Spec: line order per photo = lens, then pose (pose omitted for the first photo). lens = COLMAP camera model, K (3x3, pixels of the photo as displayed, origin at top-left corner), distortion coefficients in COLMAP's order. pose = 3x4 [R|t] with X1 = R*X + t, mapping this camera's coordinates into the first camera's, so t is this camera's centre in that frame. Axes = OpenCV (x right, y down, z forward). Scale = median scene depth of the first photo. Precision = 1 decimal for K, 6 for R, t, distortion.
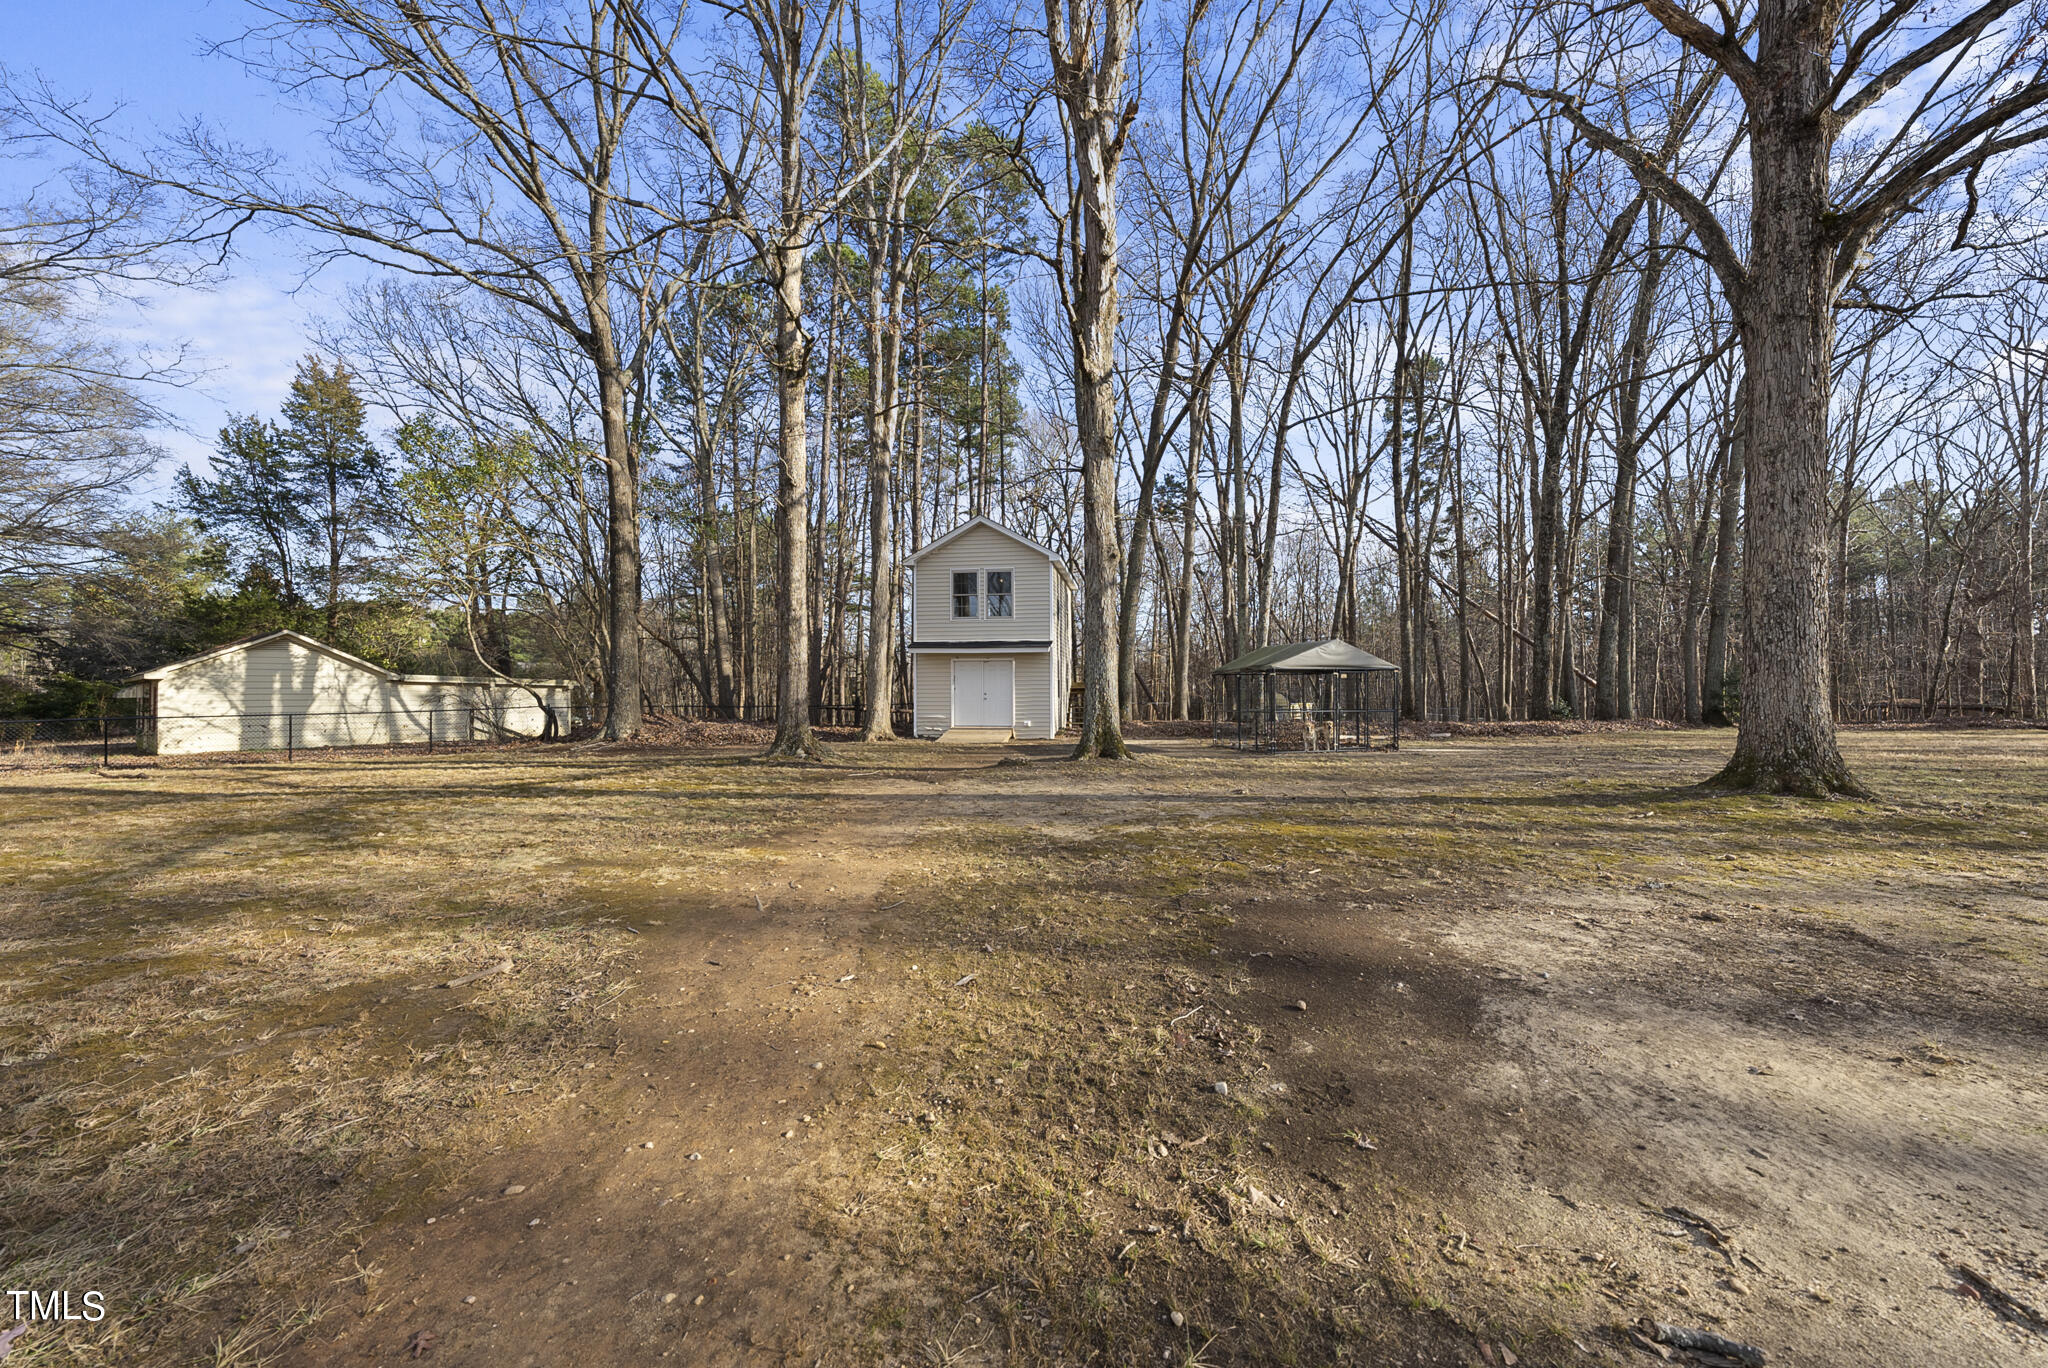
lens RADIAL K [[735.4, 0, 1021.1], [0, 735.4, 681.3], [0, 0, 1]] dist [-0.003729, -0.000320]
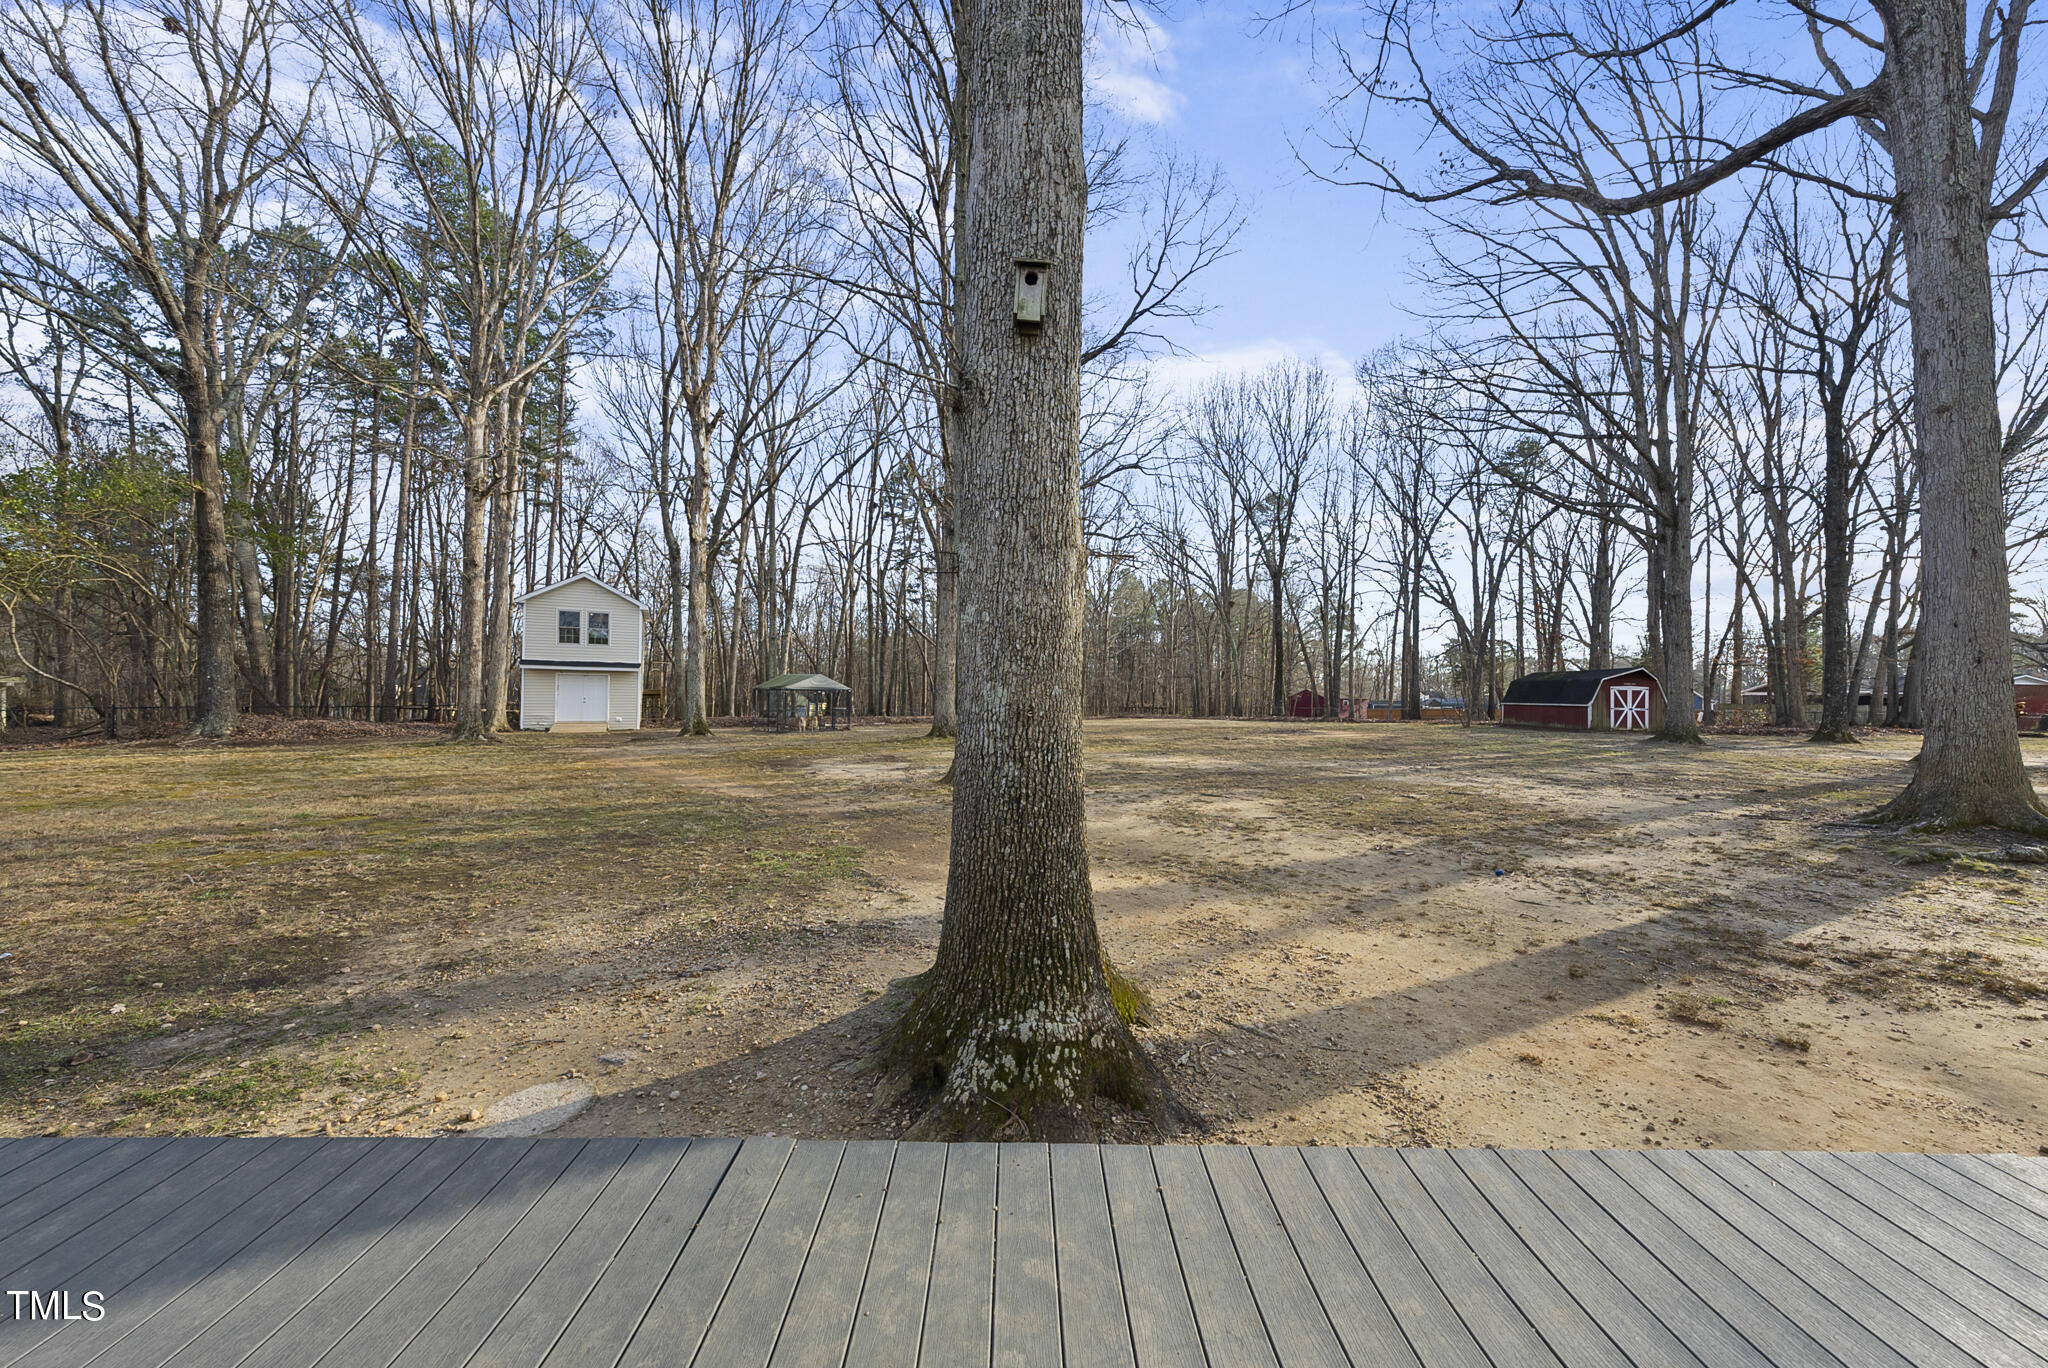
lens RADIAL K [[707.9, 0, 1030.3], [0, 707.9, 674.8], [0, 0, 1]] dist [-0.001484, -0.000498]
pose [[0.799714, 0.029234, 0.599668, -0.182161], [-0.023642, 0.999573, -0.017200, -0.024707], [-0.599915, -0.000422, 0.800064, -0.616783]]
